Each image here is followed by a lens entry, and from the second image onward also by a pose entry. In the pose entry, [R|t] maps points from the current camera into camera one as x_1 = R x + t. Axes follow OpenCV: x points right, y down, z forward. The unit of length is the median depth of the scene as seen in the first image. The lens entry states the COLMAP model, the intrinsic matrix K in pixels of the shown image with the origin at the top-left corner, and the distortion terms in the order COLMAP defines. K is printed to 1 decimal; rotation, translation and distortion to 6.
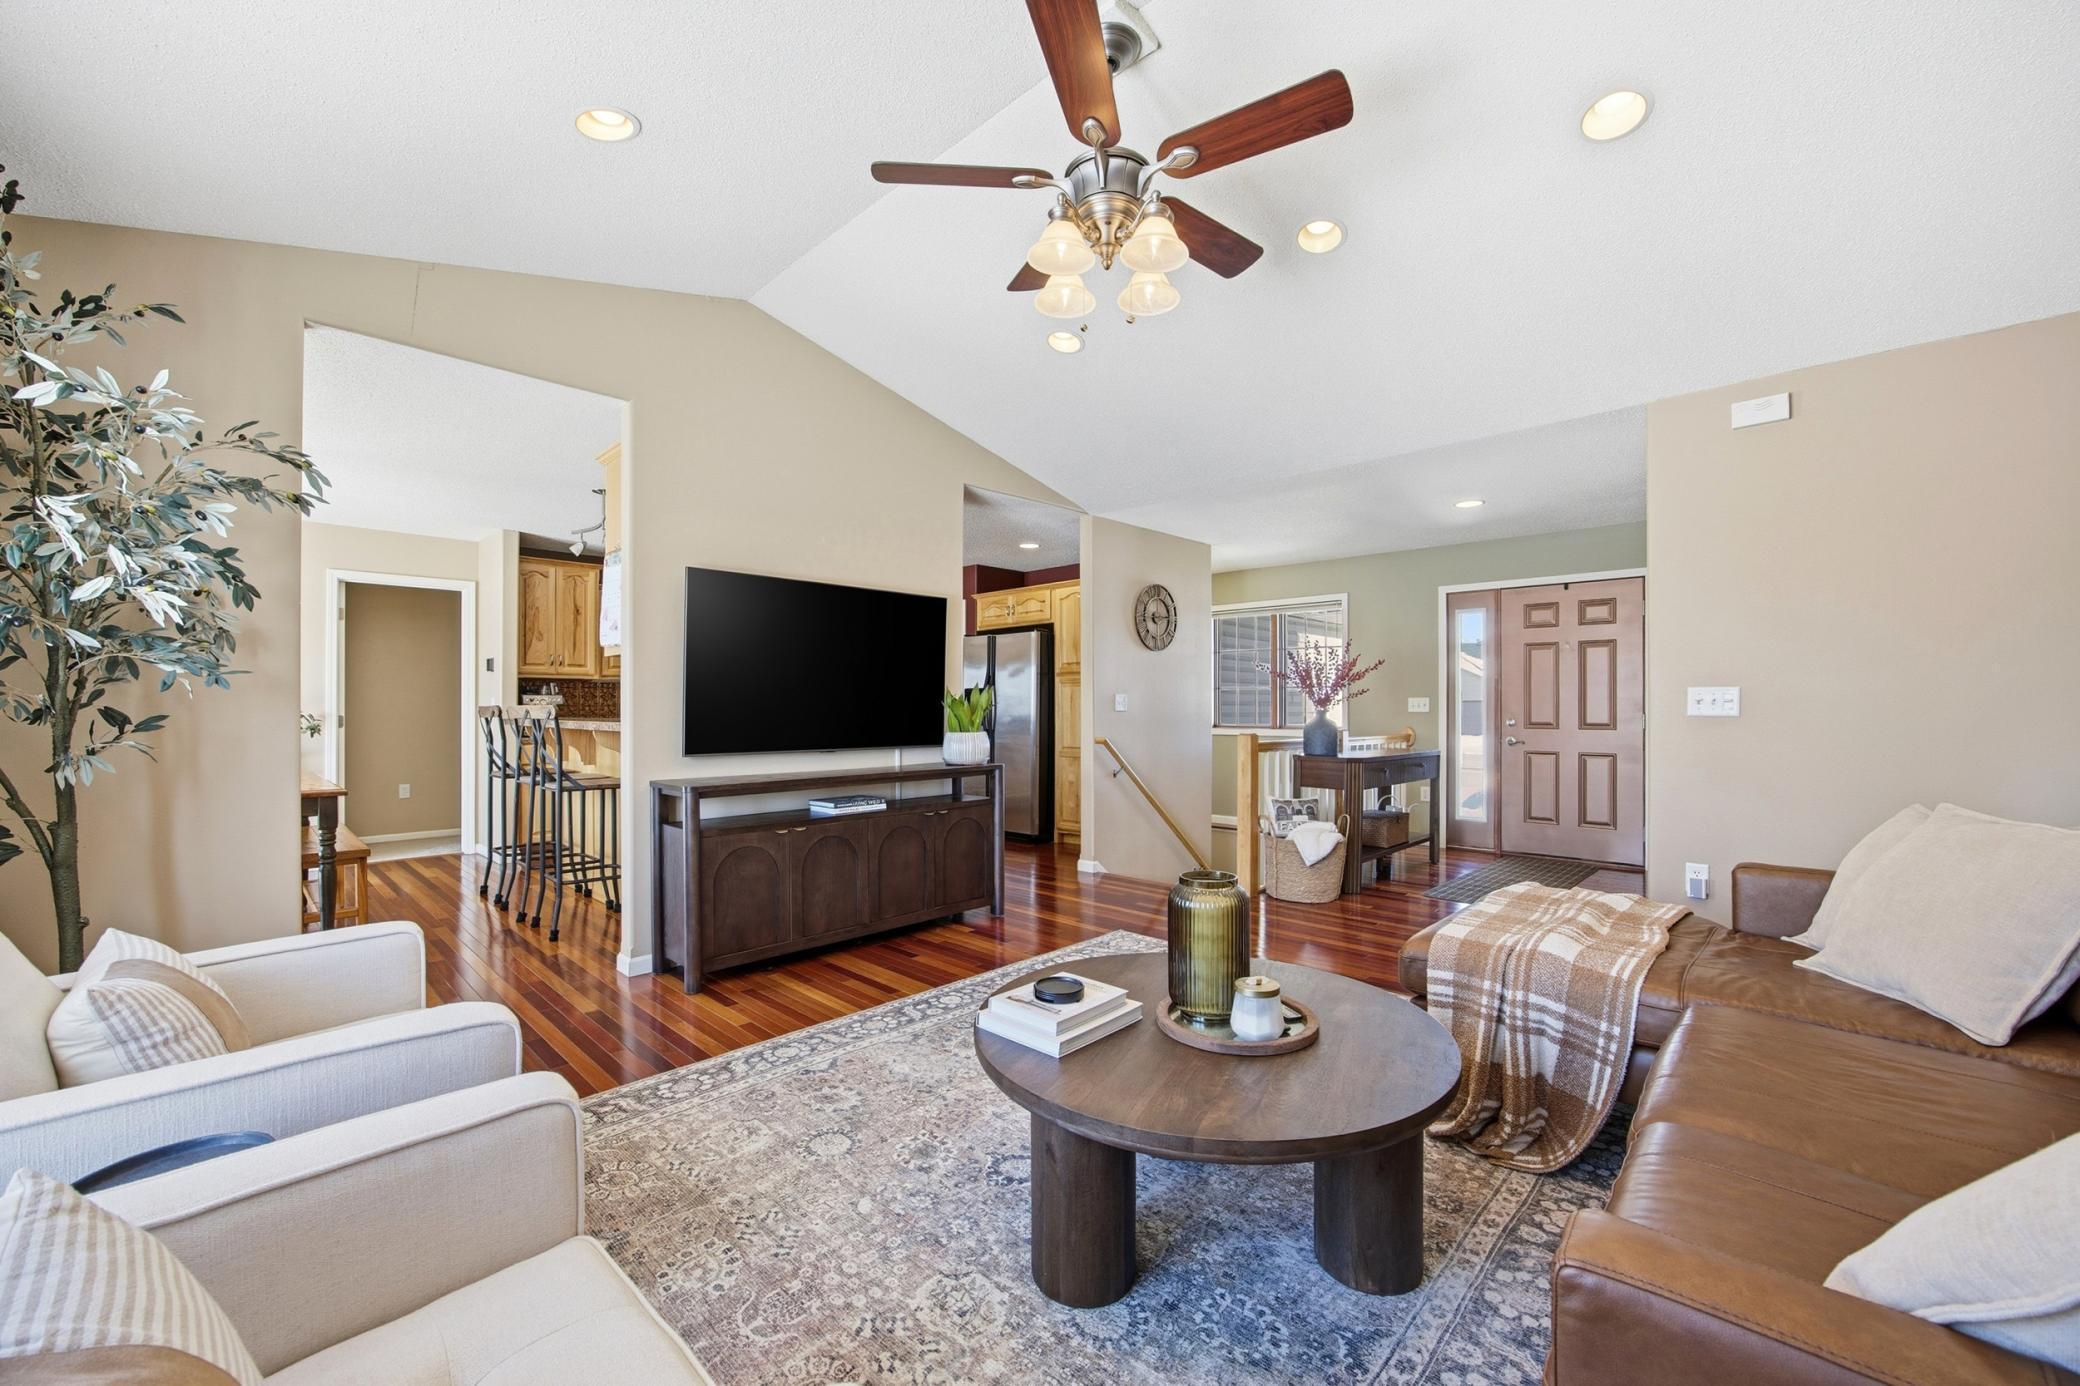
lens RADIAL K [[826.7, 0, 1030.2], [0, 826.7, 699.8], [0, 0, 1]] dist [-0.017467, 0.001184]
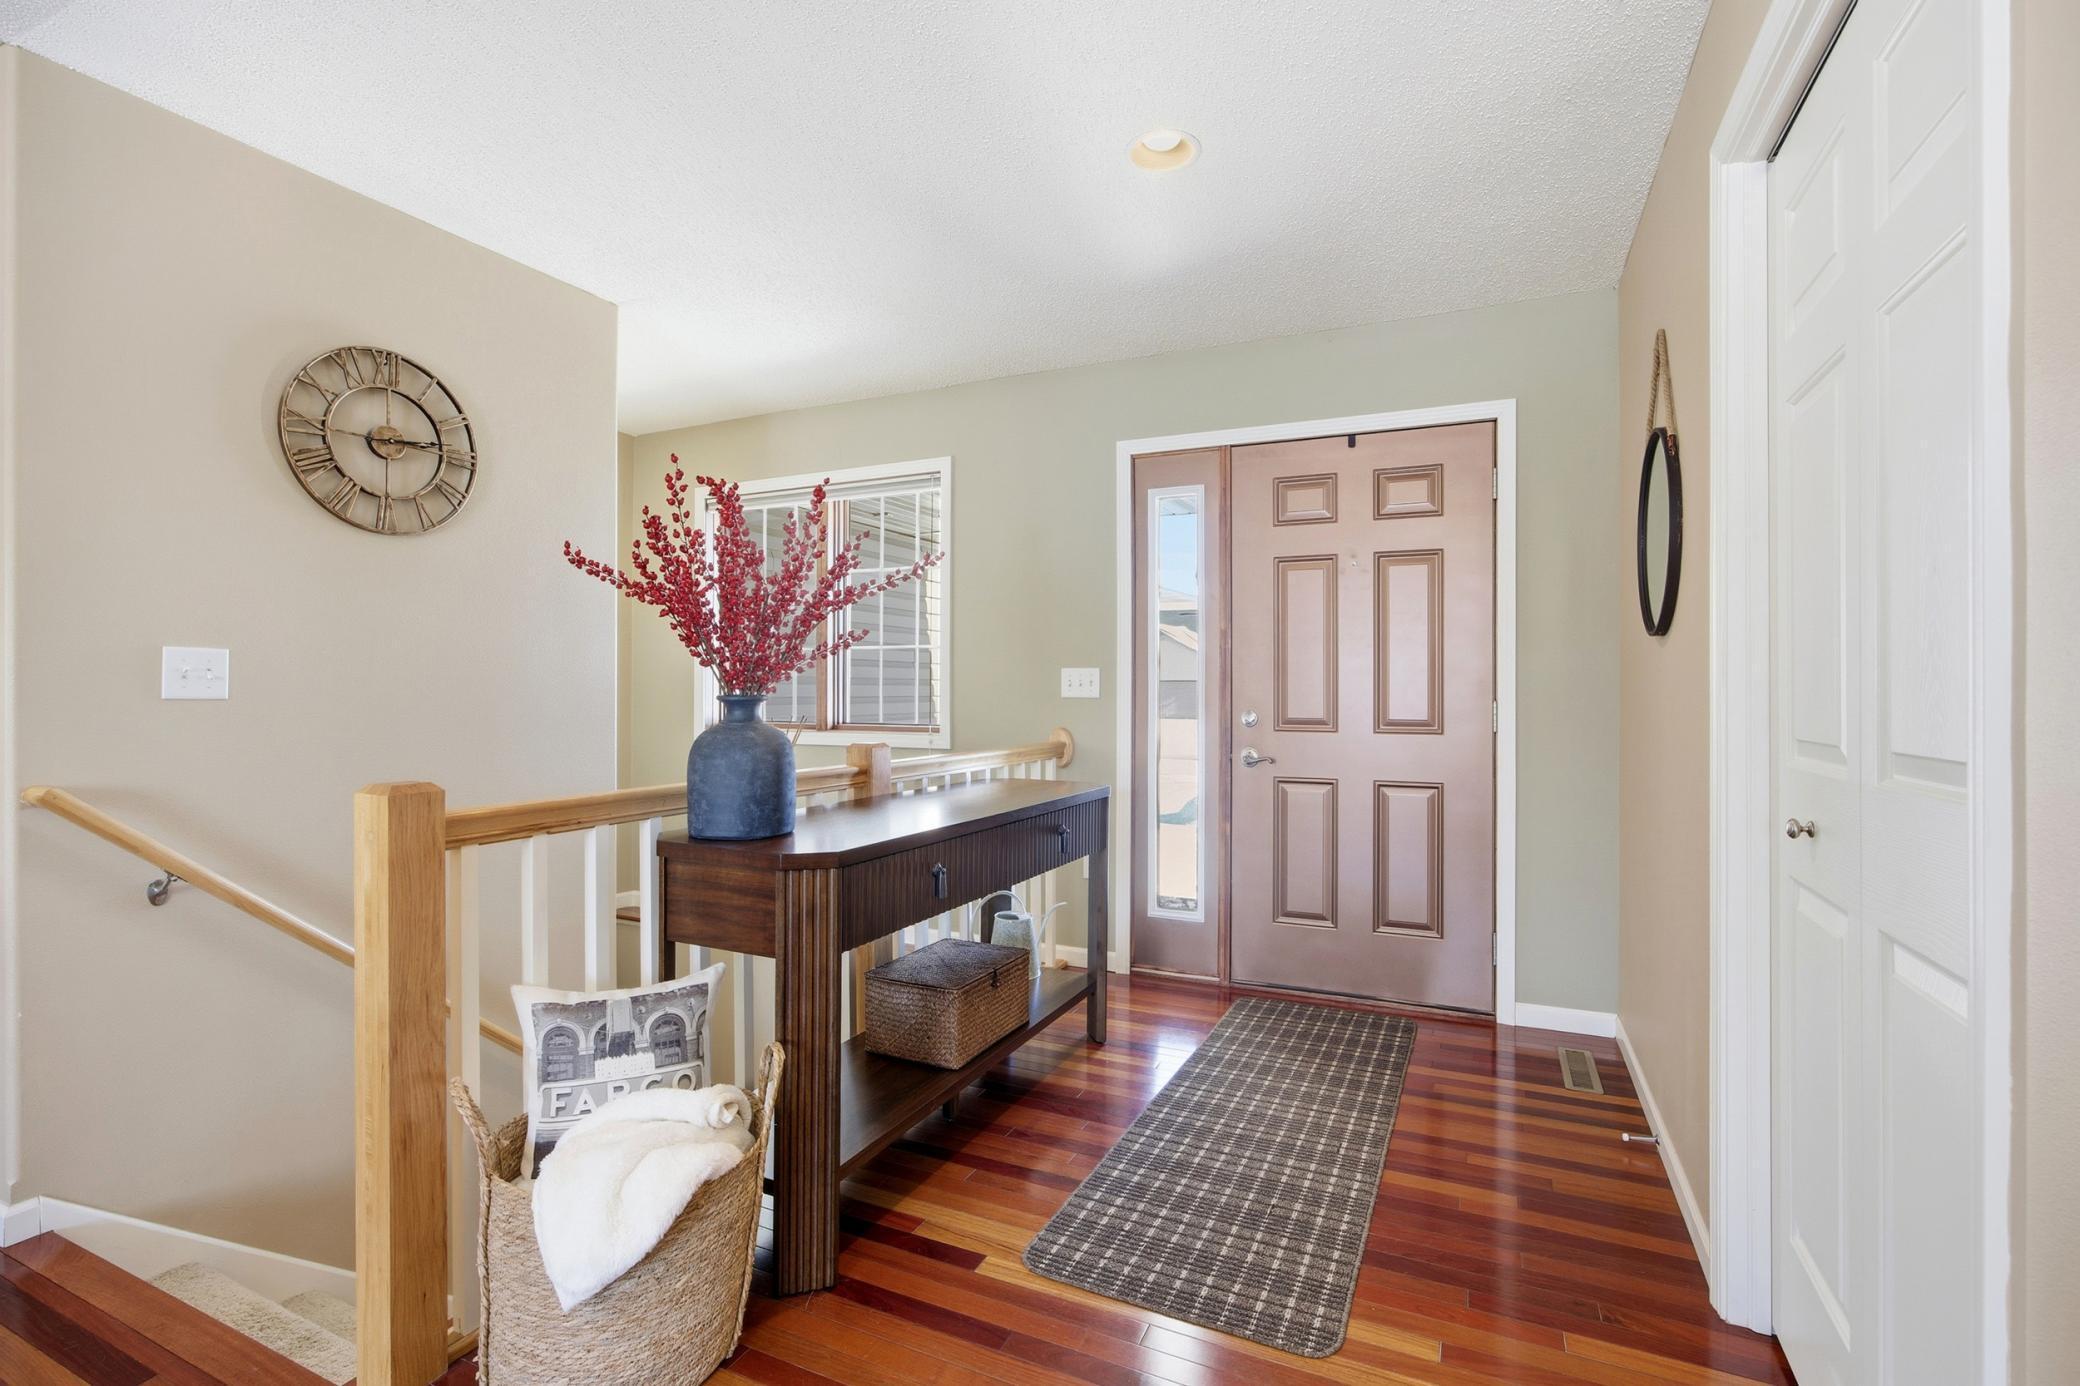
lens RADIAL K [[913.7, 0, 1046.3], [0, 913.7, 691.5], [0, 0, 1]] dist [-0.018860, 0.000454]
pose [[0.946889, -0.002722, 0.321549, 0.307449], [0.000134, 0.999967, 0.008071, 0.006780], [-0.321560, -0.007599, 0.946859, 0.544849]]
